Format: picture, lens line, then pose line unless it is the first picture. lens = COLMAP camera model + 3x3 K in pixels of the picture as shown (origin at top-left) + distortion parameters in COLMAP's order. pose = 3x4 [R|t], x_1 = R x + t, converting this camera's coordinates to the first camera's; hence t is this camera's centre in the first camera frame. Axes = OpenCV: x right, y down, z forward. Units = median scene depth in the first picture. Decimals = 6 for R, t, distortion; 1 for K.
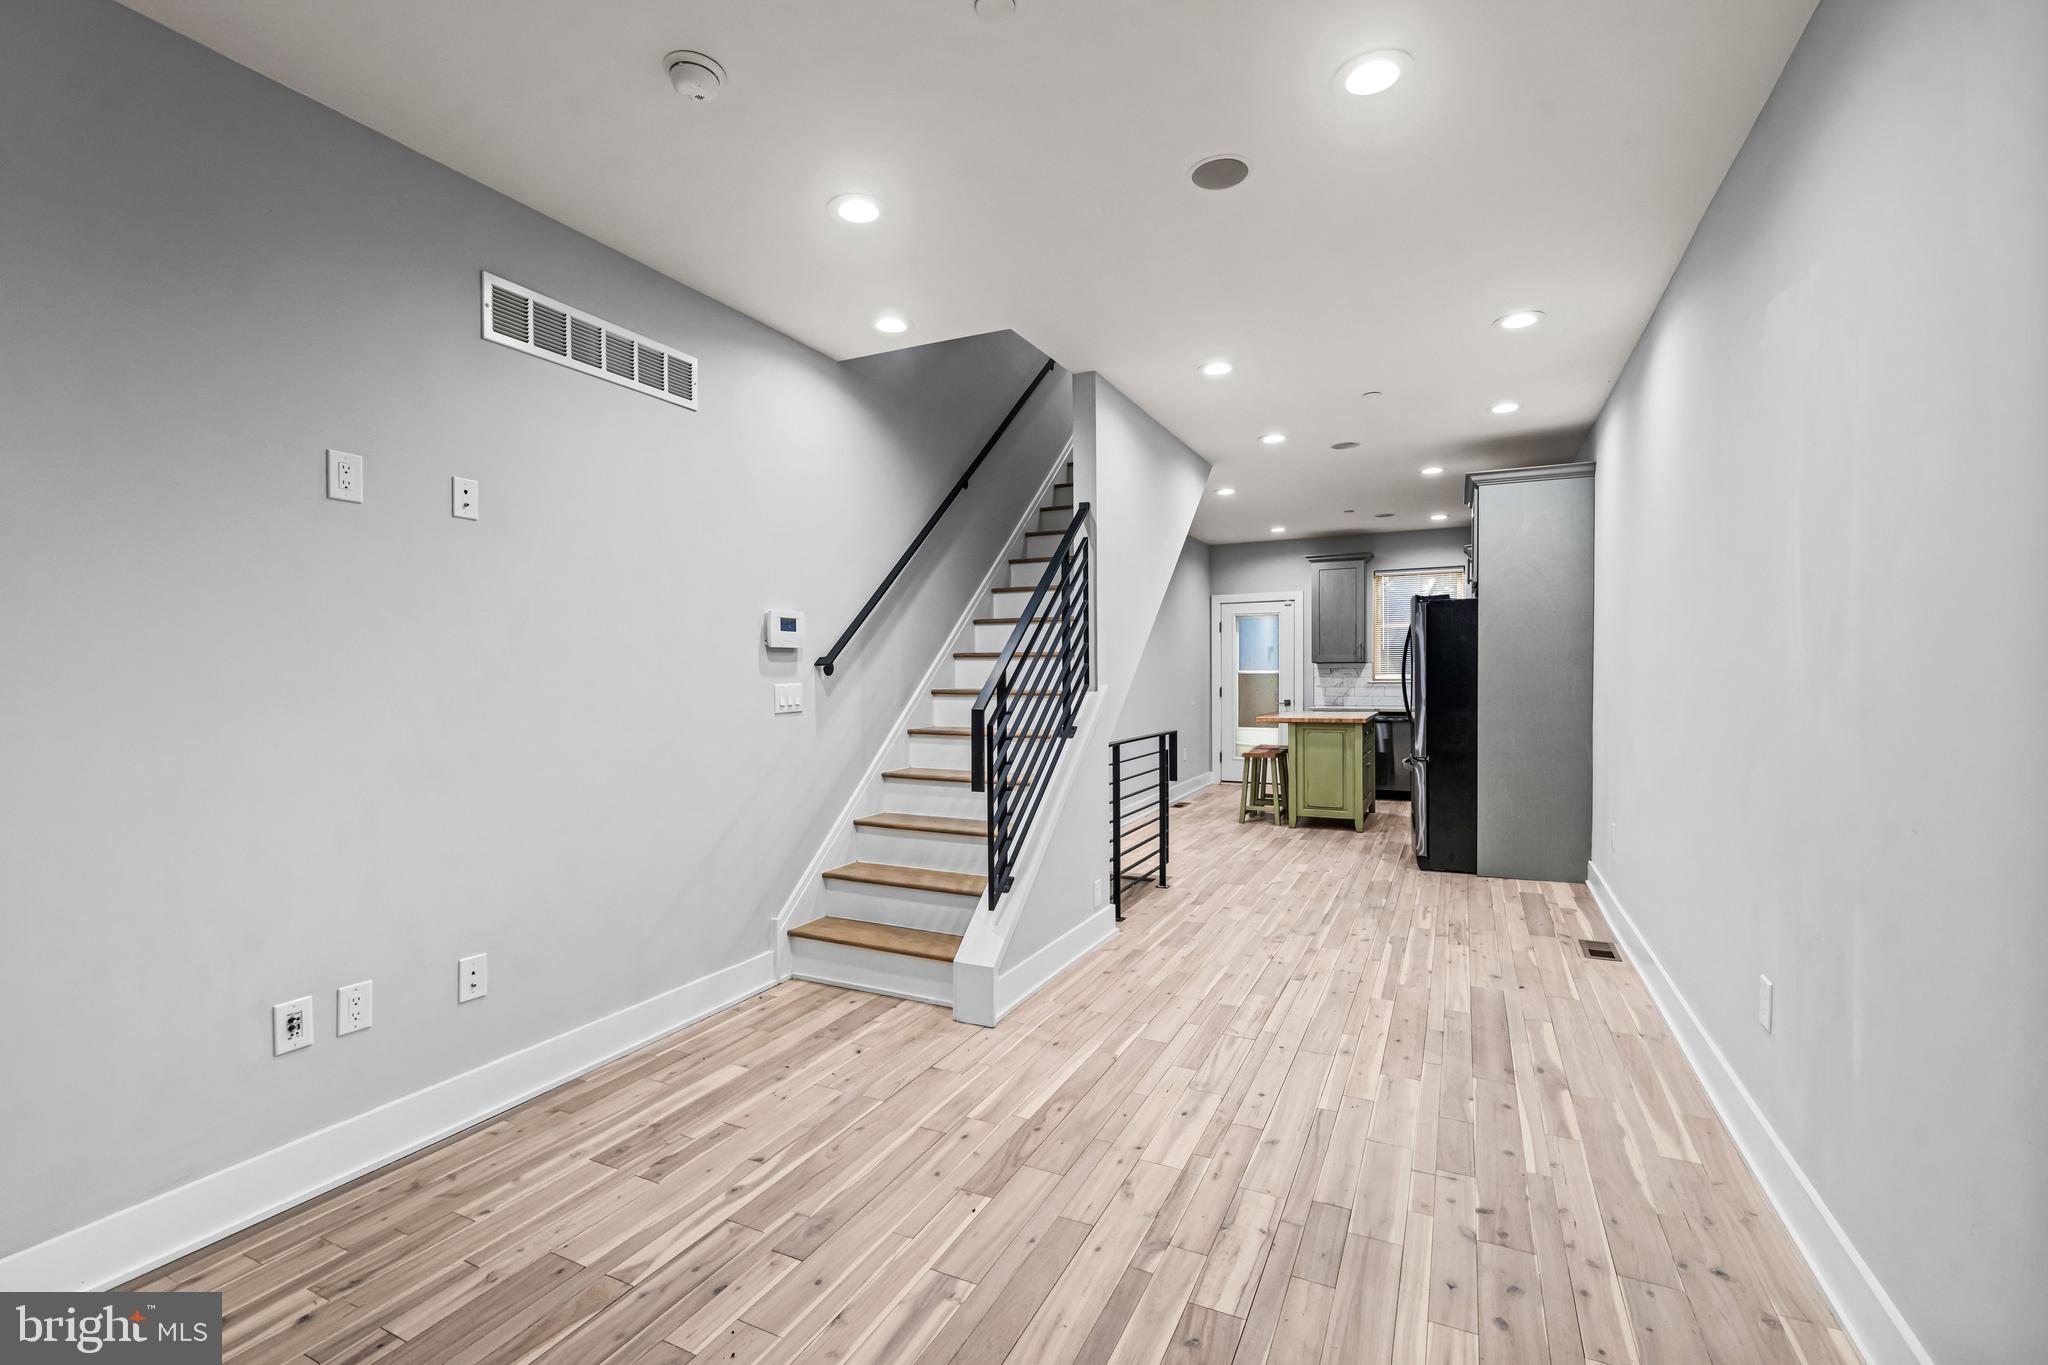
lens RADIAL K [[896.2, 0, 1021.8], [0, 896.2, 695.0], [0, 0, 1]] dist [-0.001700, 0.000413]
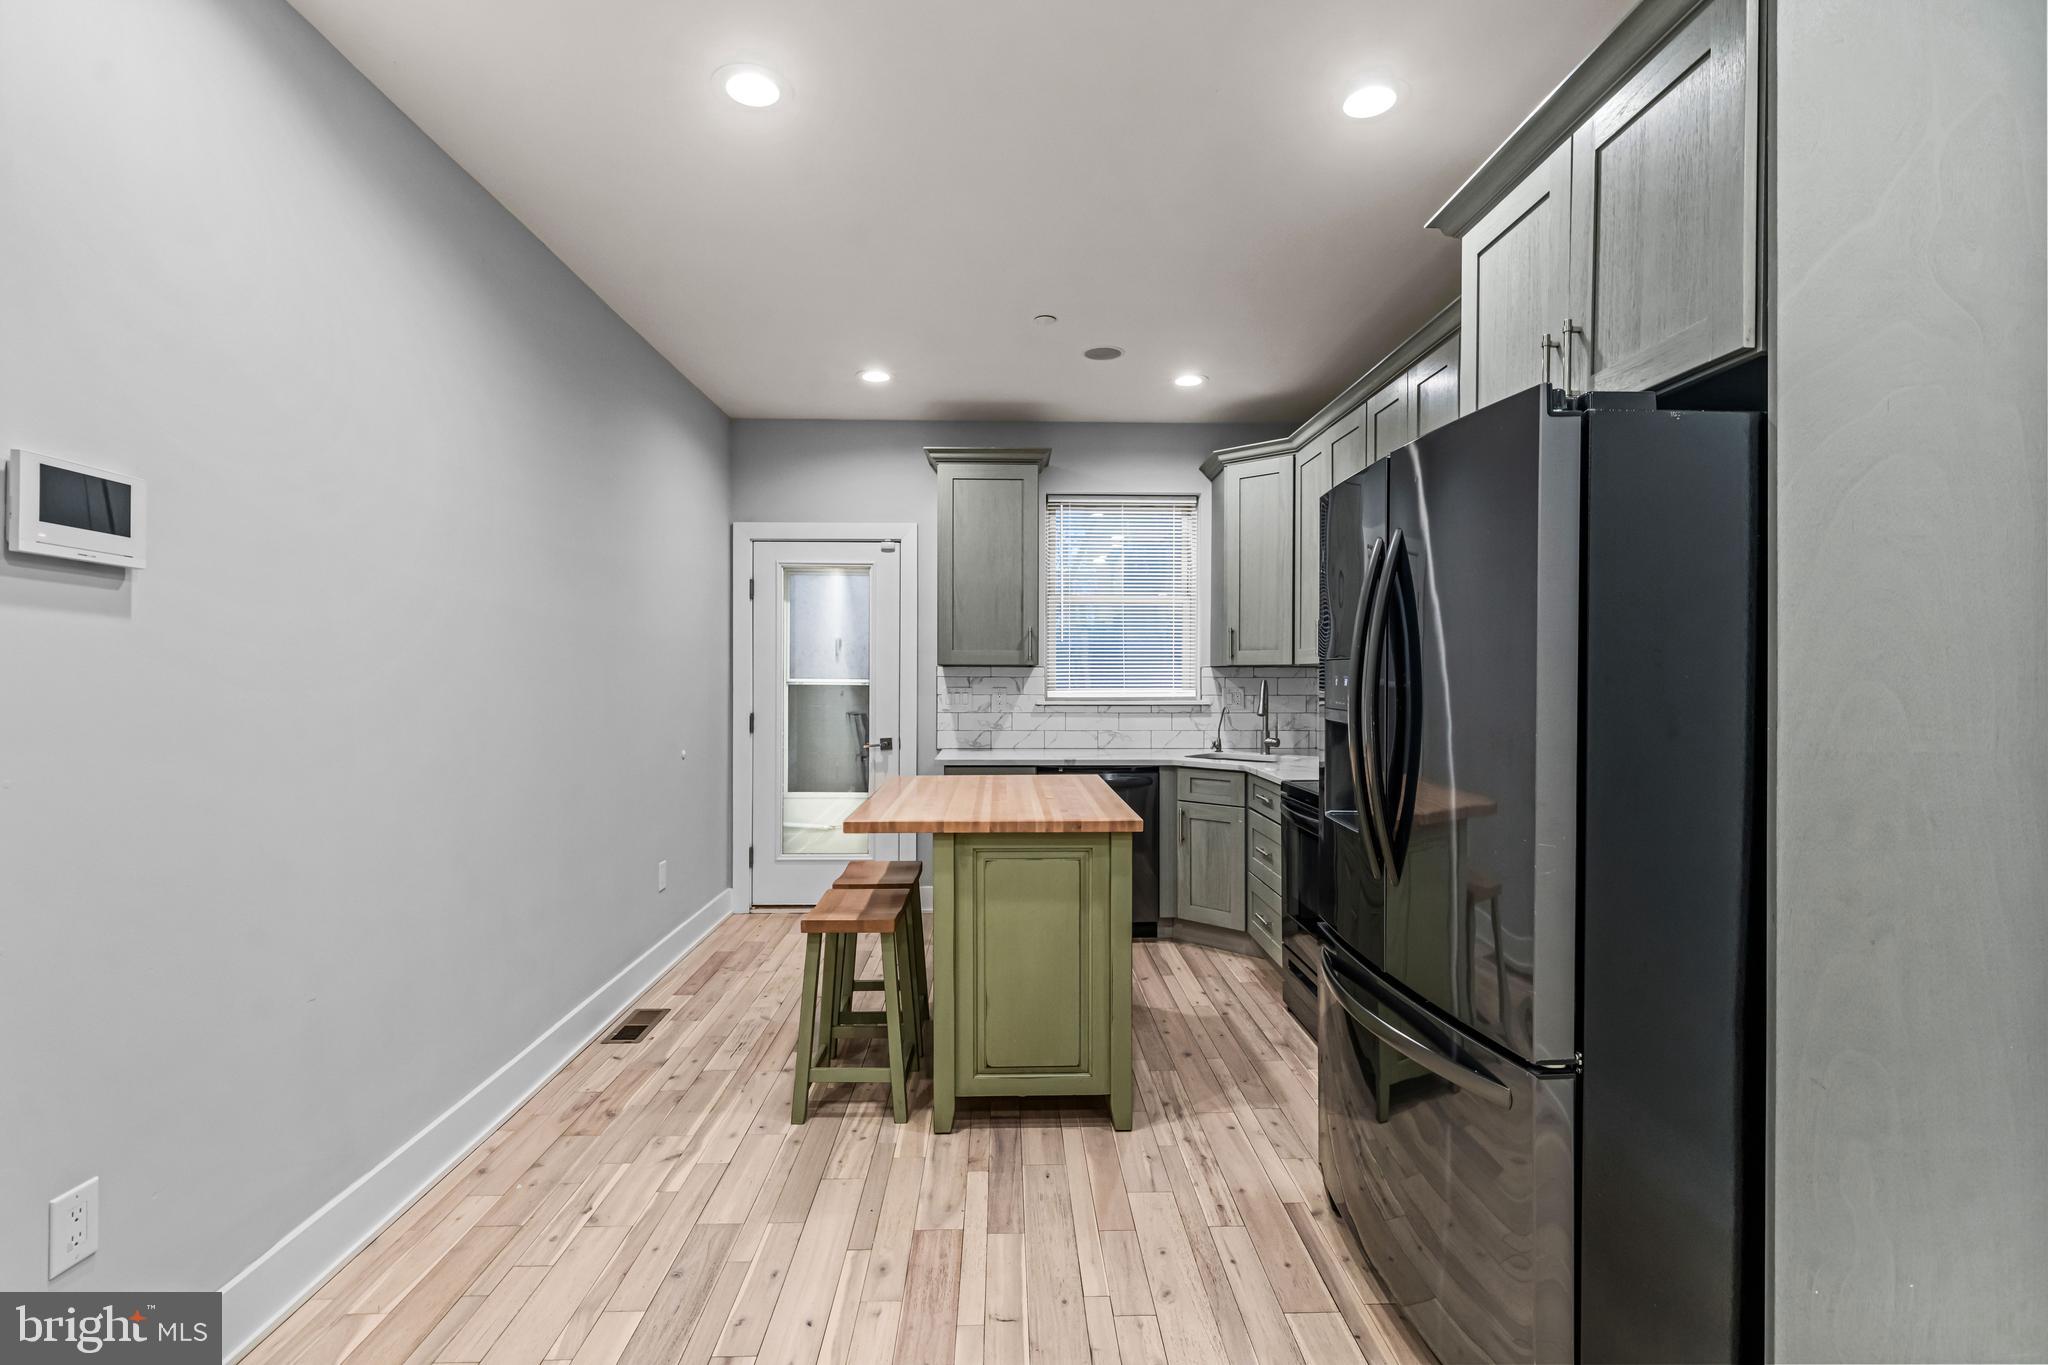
lens RADIAL K [[948.6, 0, 1035.5], [0, 948.6, 685.5], [0, 0, 1]] dist [-0.000597, -0.000598]
pose [[0.880601, 0.005947, 0.473822, 0.312131], [0.001196, 0.999890, -0.014772, -0.043404], [-0.473858, 0.013575, 0.880497, 1.306358]]
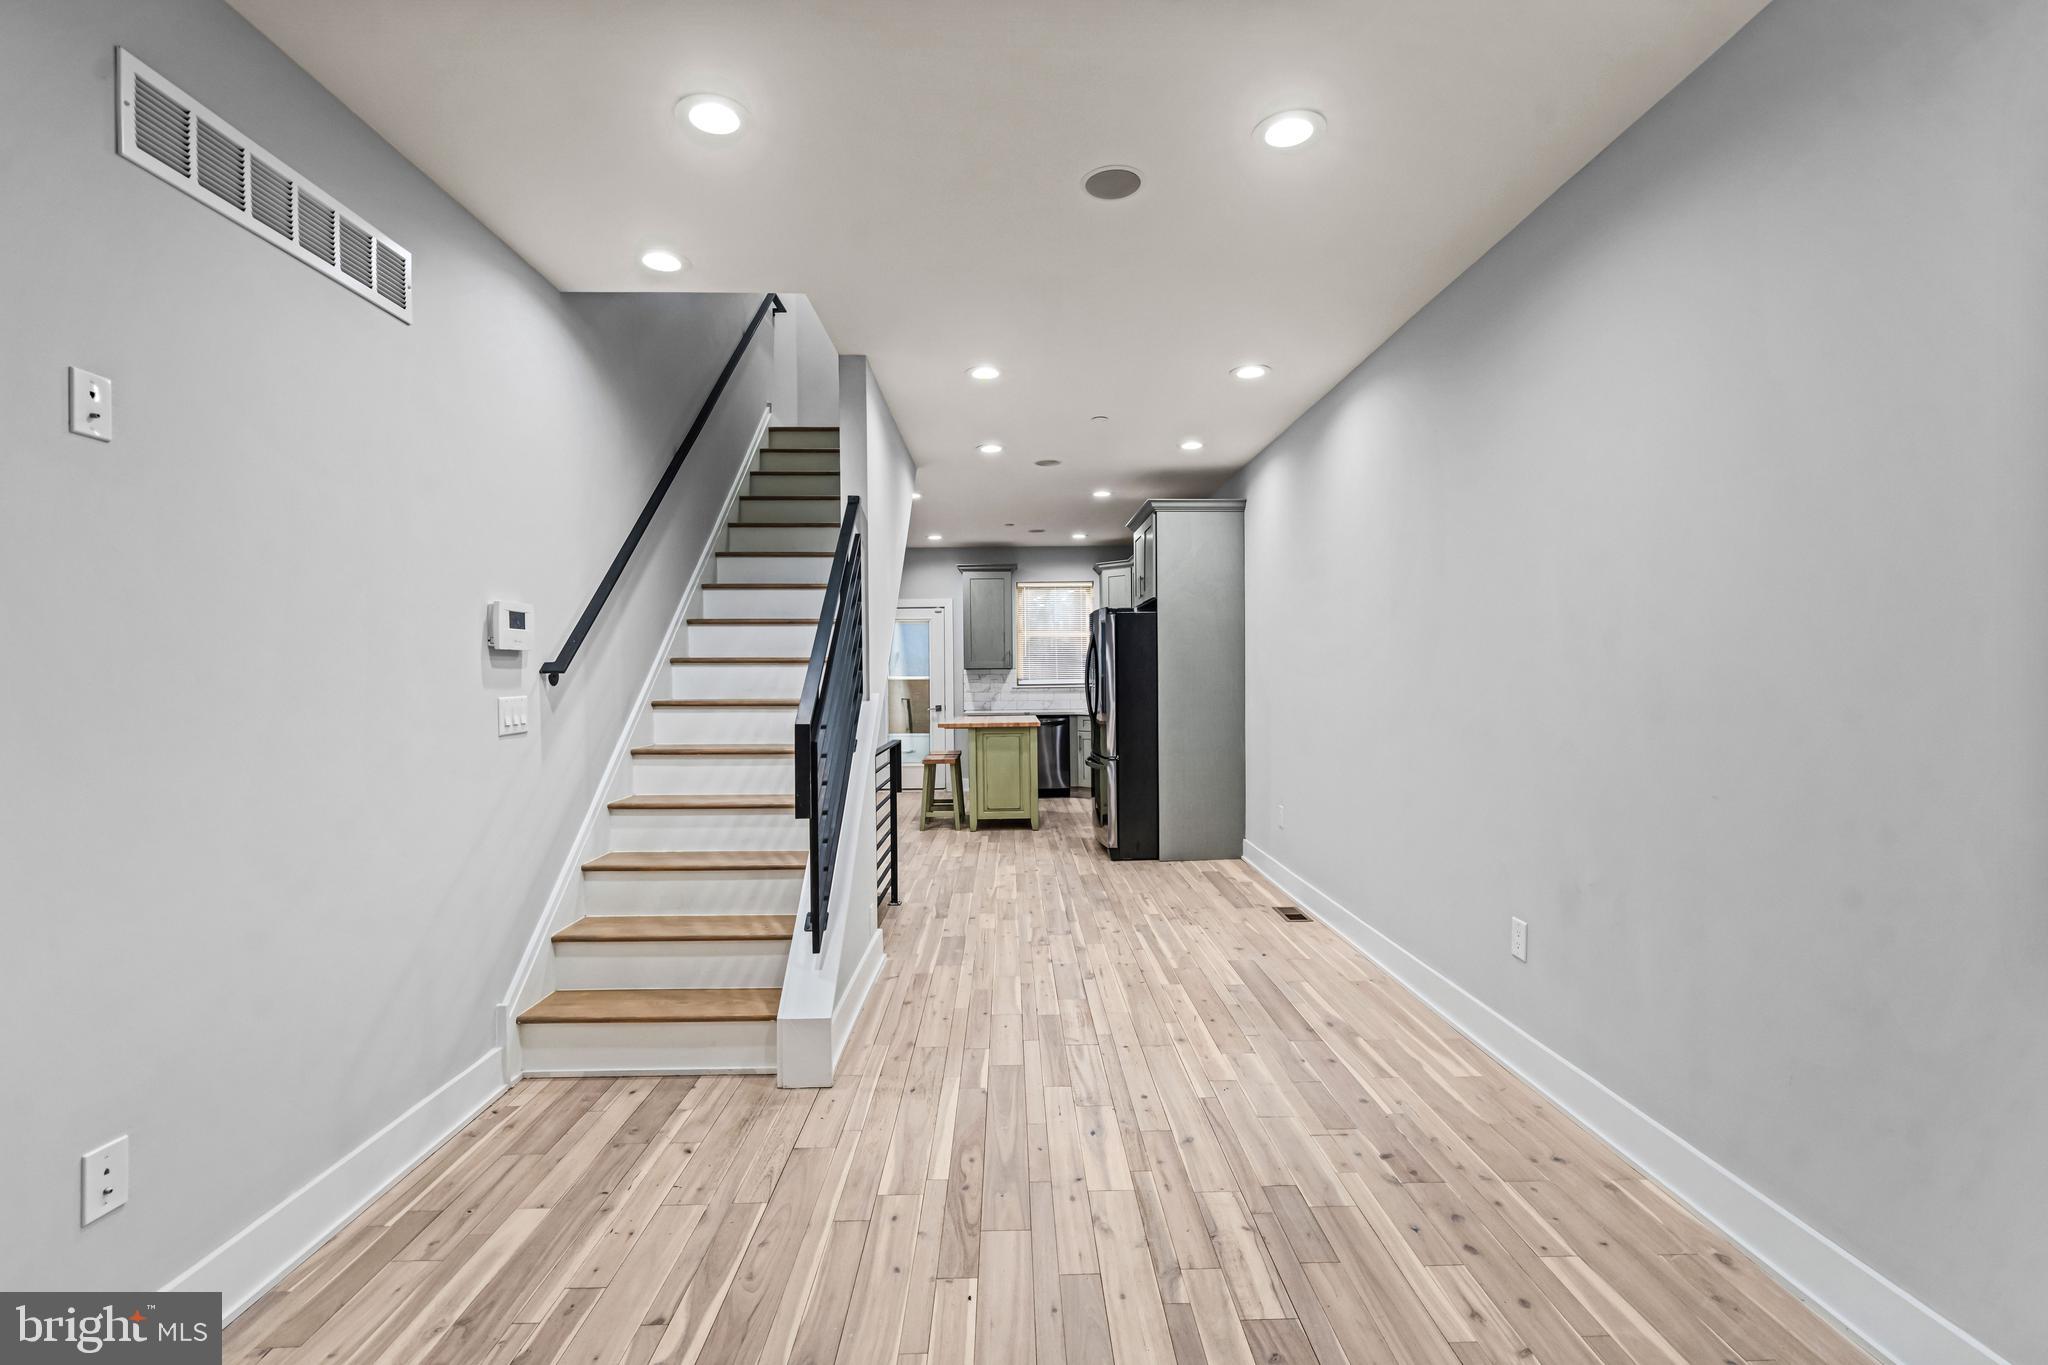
lens RADIAL K [[913.3, 0, 1025.6], [0, 913.3, 689.4], [0, 0, 1]] dist [0.000364, -0.000331]
pose [[0.888016, -0.008735, 0.459730, -0.240865], [0.014503, 0.999854, -0.009015, -0.005300], [-0.459584, 0.014673, 0.888013, 0.102954]]
